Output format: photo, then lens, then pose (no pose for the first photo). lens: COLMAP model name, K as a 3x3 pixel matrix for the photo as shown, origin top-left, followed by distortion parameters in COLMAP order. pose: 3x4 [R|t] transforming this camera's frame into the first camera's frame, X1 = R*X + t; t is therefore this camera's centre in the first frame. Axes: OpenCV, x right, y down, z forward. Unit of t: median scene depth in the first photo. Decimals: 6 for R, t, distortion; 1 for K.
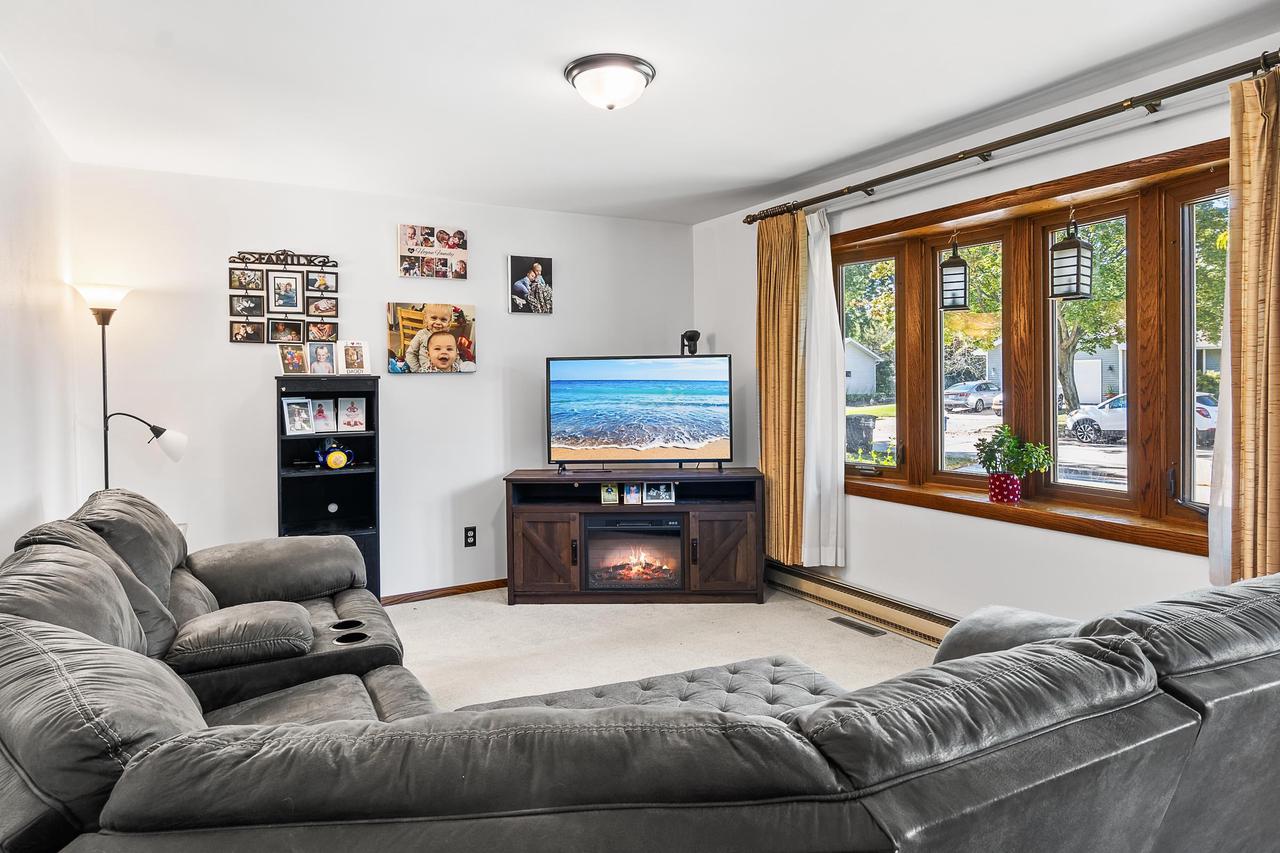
lens RADIAL K [[754.6, 0, 640.3], [0, 754.6, 385.3], [0, 0, 1]] dist [0.005765, 0.001922]
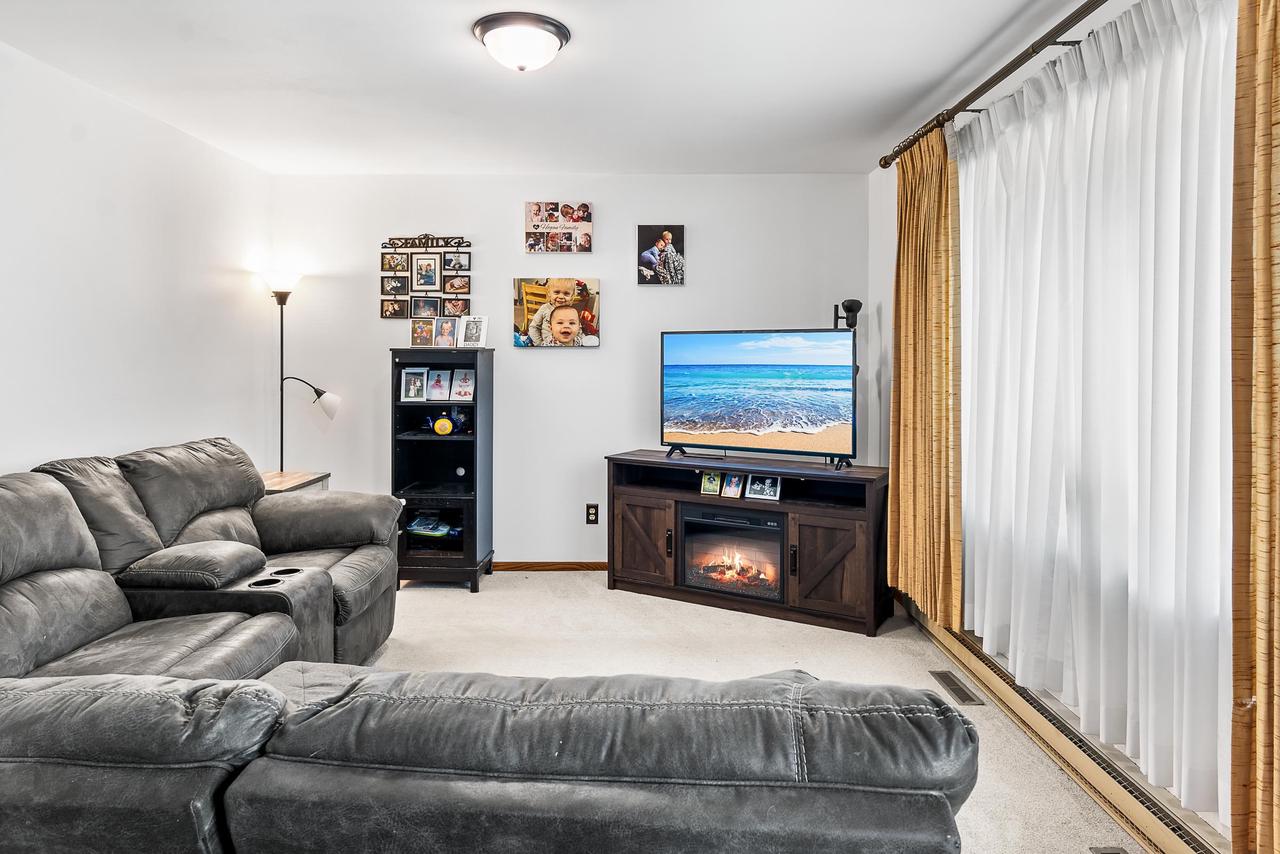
lens RADIAL K [[796.5, 0, 636.1], [0, 796.5, 357.7], [0, 0, 1]] dist [-0.001469, -0.000380]
pose [[0.871110, 0.015268, -0.490851, 0.349656], [-0.019080, 0.999814, -0.002762, -0.001062], [0.490718, 0.011771, 0.871239, 0.131847]]
